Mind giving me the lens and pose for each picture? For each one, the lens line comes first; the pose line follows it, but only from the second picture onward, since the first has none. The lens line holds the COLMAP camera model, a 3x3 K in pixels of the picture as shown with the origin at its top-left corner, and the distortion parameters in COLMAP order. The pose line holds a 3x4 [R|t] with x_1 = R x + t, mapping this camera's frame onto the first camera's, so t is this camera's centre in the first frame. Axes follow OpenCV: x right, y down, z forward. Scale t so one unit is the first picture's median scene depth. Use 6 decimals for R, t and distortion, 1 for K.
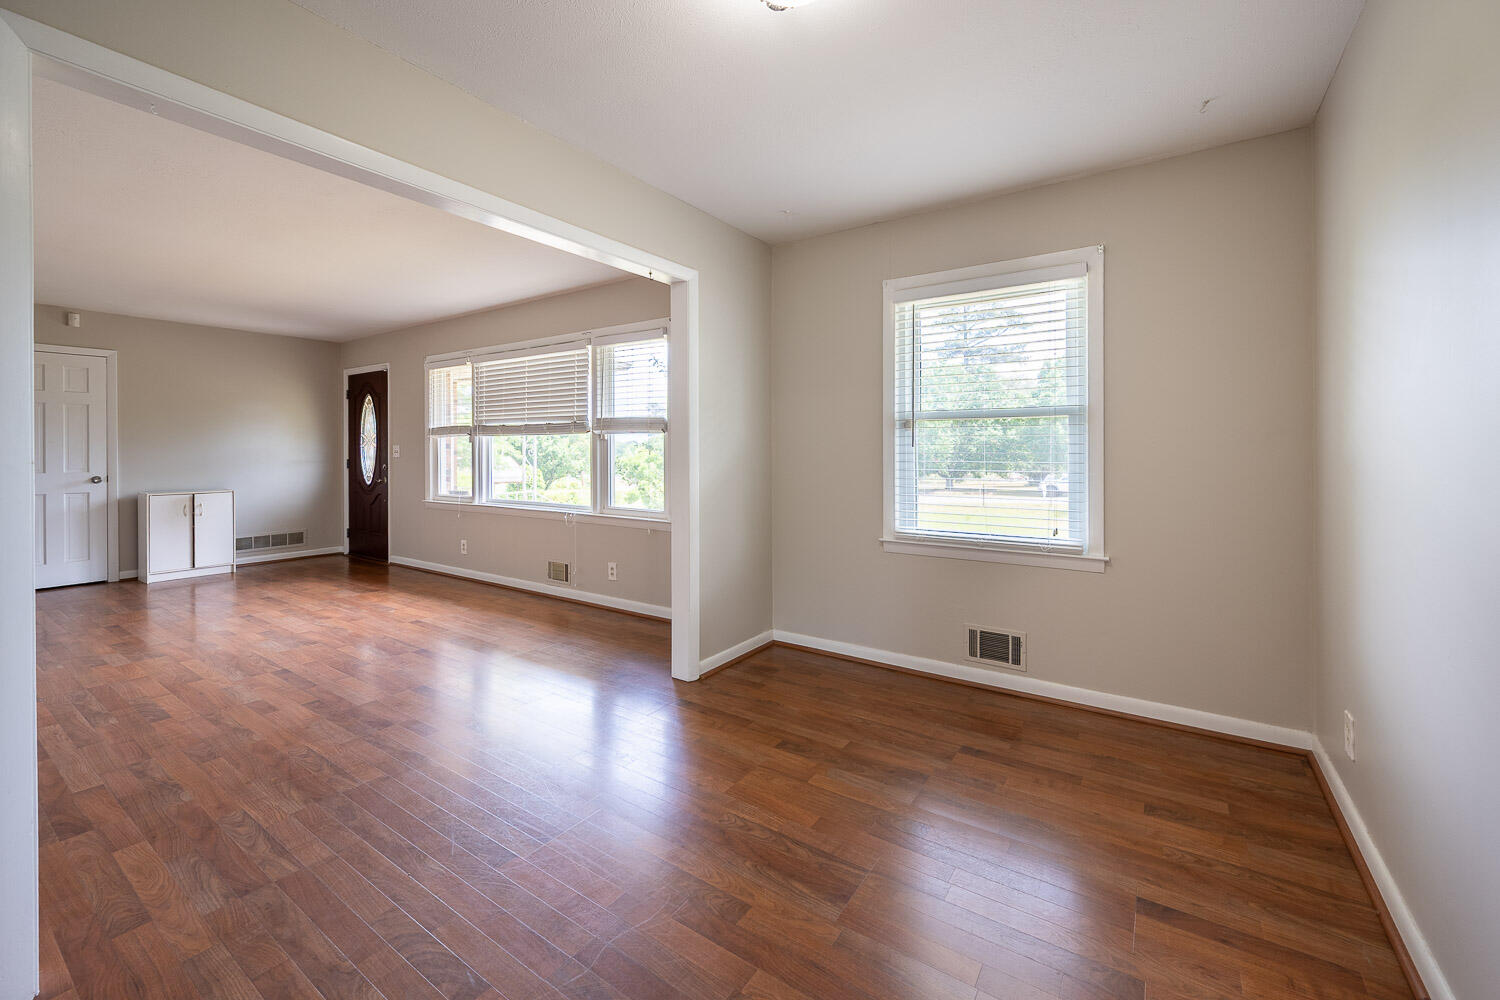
lens RADIAL K [[604.0, 0, 756.5], [0, 604.0, 454.4], [0, 0, 1]] dist [0.000438, 0.000030]
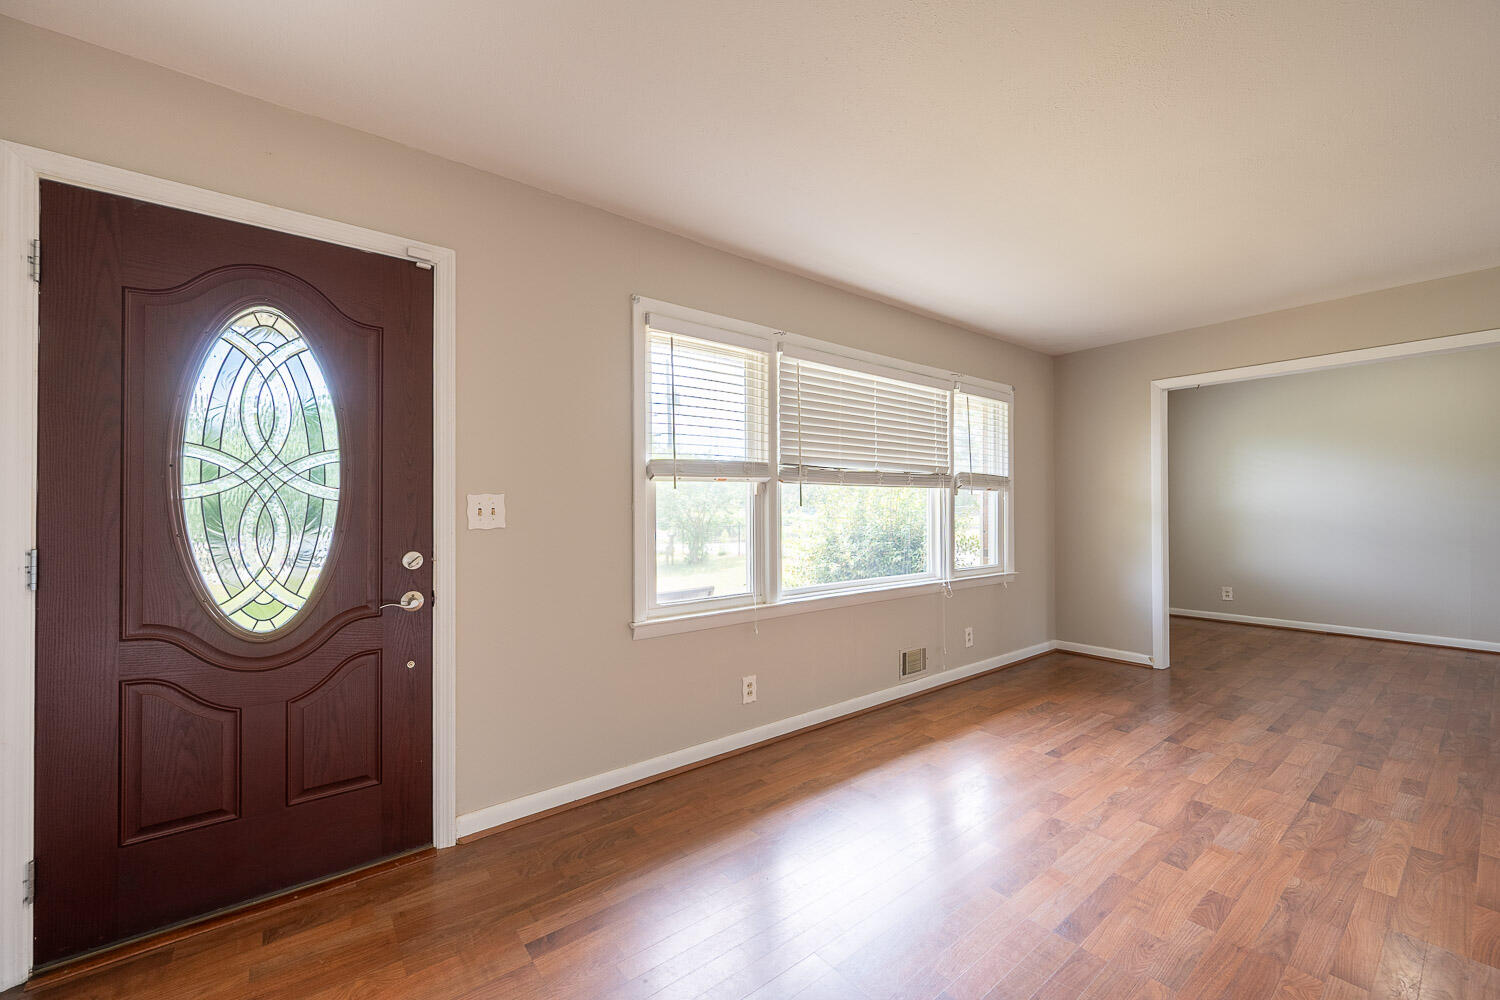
lens RADIAL K [[591.3, 0, 775.2], [0, 591.3, 504.1], [0, 0, 1]] dist [-0.000358, 0.000282]
pose [[0.302527, 0.006943, 0.953116, -1.005991], [0.010432, 0.999889, -0.010595, -0.004503], [-0.953084, 0.013148, 0.302421, 0.842381]]
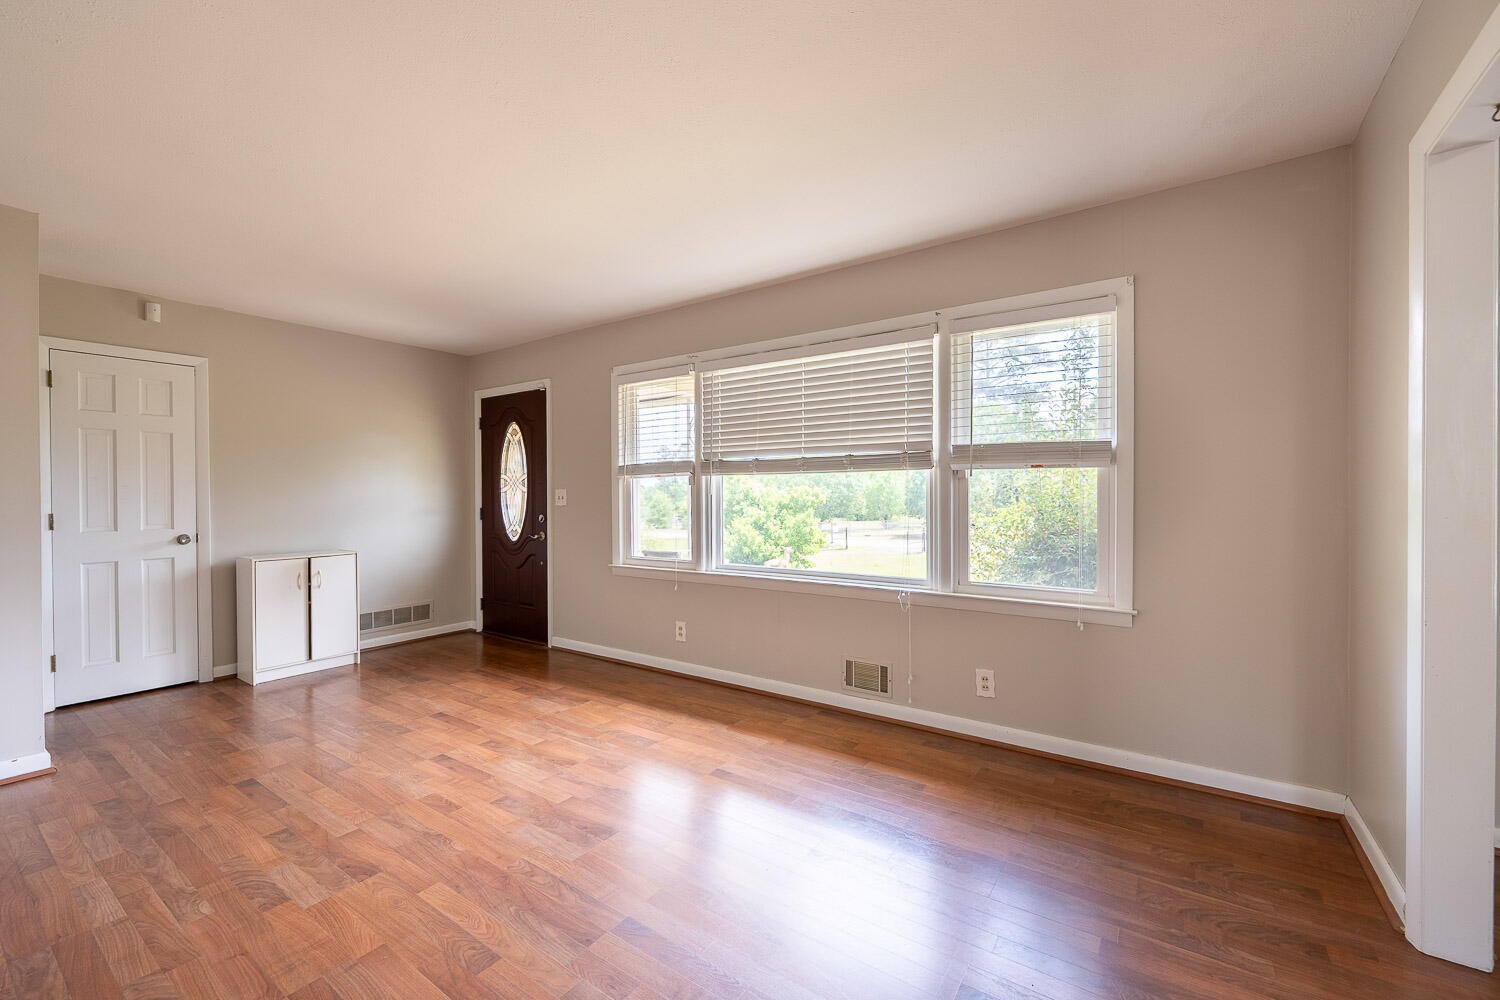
lens RADIAL K [[616.9, 0, 750.0], [0, 616.9, 500.0], [0, 0, 1]] dist [-0.000119, 0.000035]
pose [[0.999687, -0.004174, -0.024686, -0.395422], [0.004251, 0.999986, 0.003060, -0.003802], [0.024672, -0.003163, 0.999691, 0.282406]]
